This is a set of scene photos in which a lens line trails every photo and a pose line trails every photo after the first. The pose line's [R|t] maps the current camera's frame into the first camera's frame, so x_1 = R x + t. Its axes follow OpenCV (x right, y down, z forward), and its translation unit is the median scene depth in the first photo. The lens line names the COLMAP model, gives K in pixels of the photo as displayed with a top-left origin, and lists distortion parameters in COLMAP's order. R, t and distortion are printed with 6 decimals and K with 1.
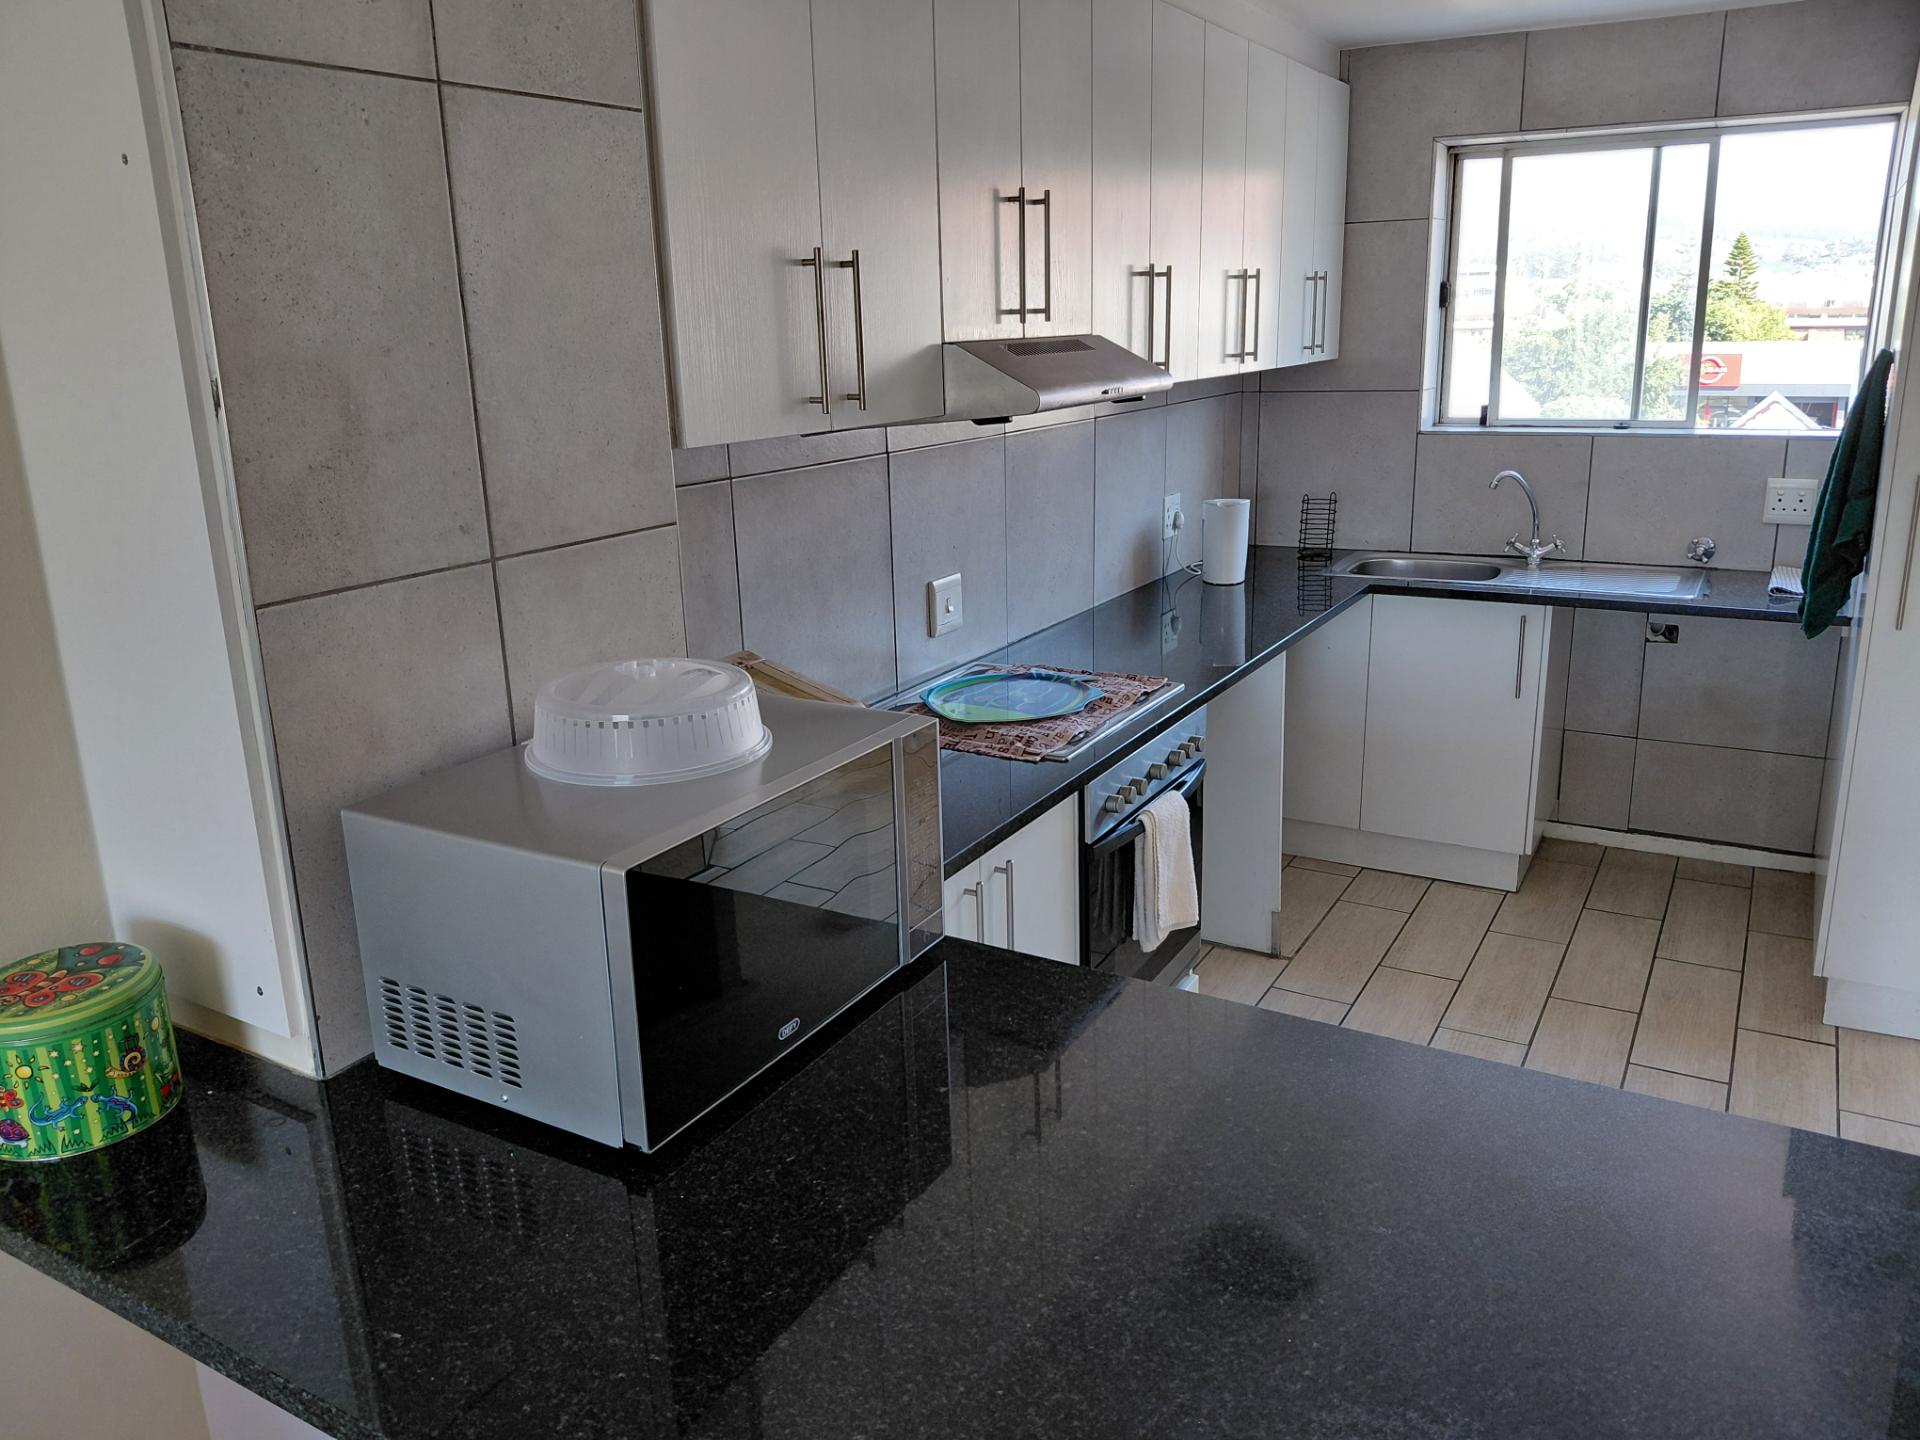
lens RADIAL K [[1425.6, 0, 954.1], [0, 1425.6, 705.9], [0, 0, 1]] dist [0.047325, -0.069420]
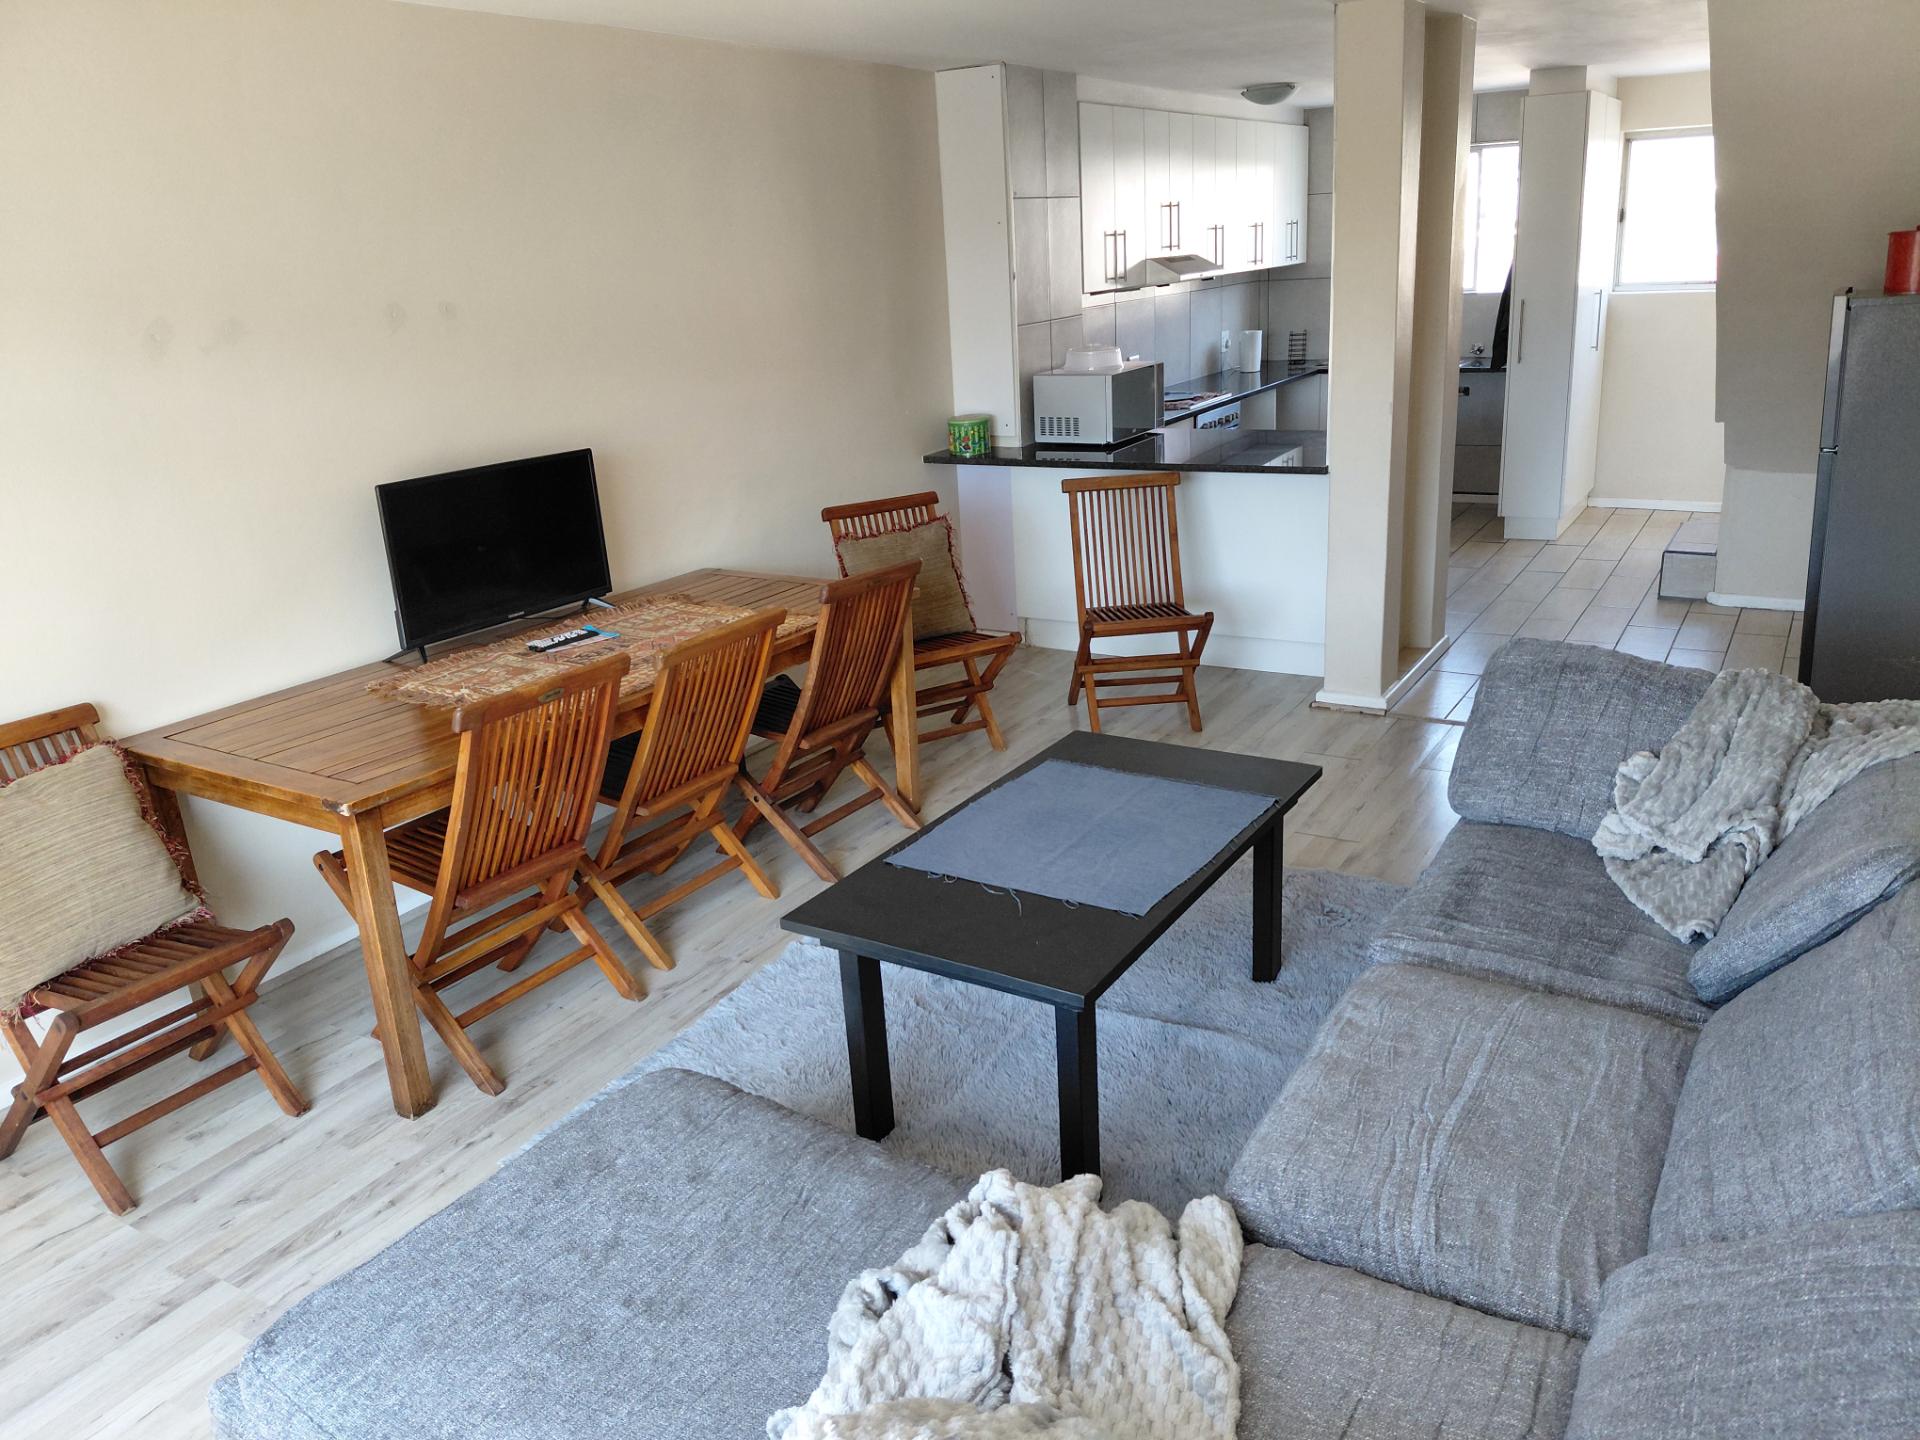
lens RADIAL K [[1425.6, 0, 967.3], [0, 1425.6, 714.2], [0, 0, 1]] dist [0.047325, -0.069420]
pose [[0.999350, -0.023387, -0.027421, -0.180373], [0.024872, 0.998171, 0.055109, 0.287776], [0.026082, -0.055755, 0.998104, -1.133272]]
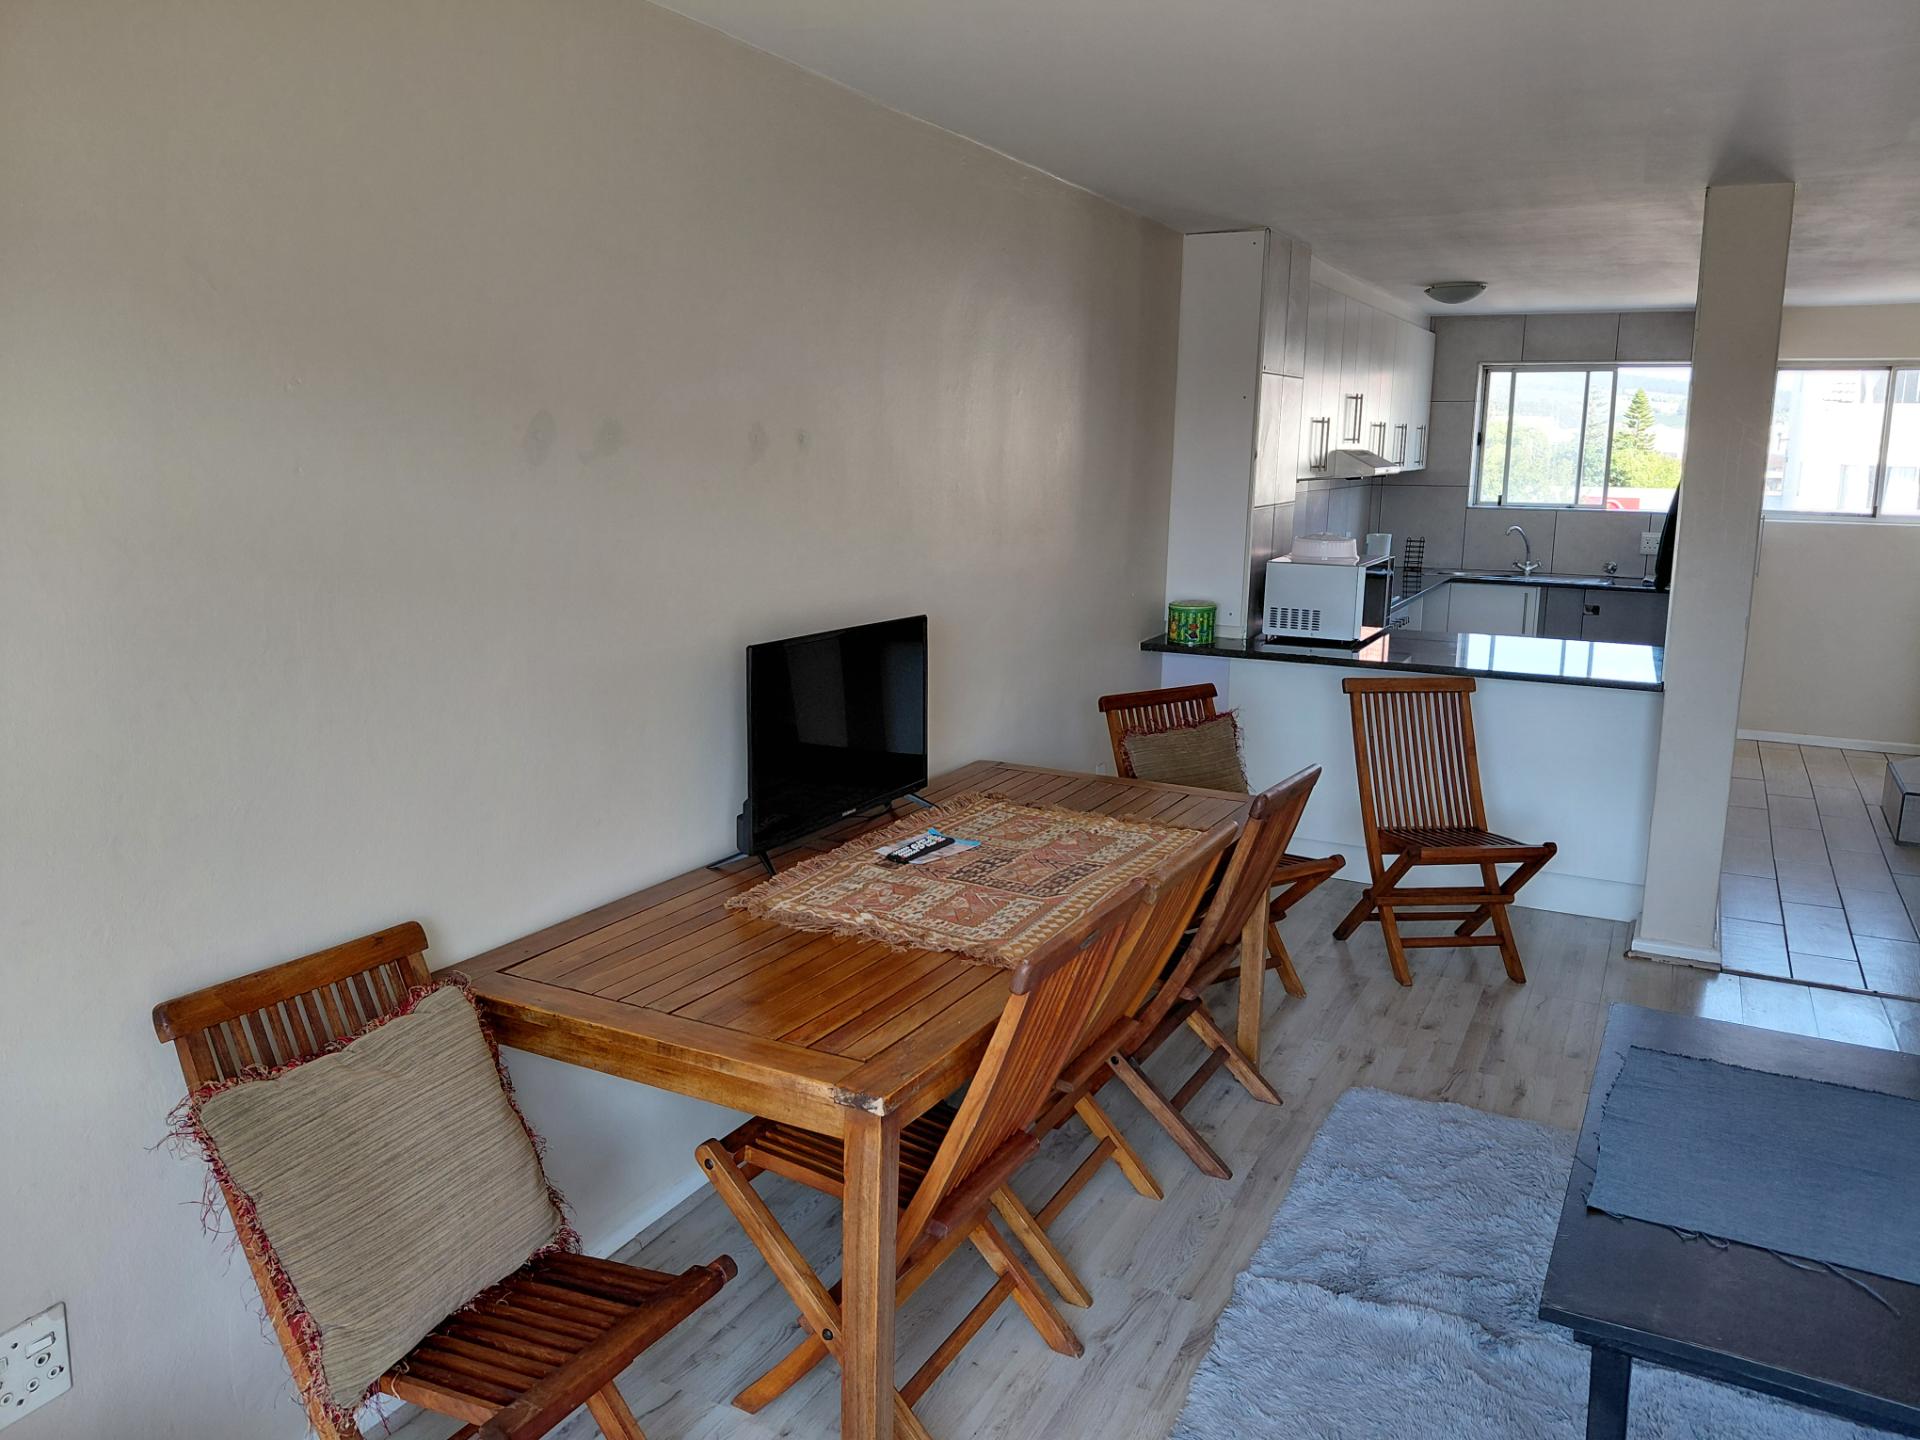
lens RADIAL K [[1425.6, 0, 946.4], [0, 1425.6, 710.3], [0, 0, 1]] dist [0.047325, -0.069420]
pose [[0.998313, 0.031887, 0.048517, -0.497755], [-0.028110, 0.996663, -0.076638, 0.269372], [-0.050799, 0.075145, 0.995878, -0.938545]]
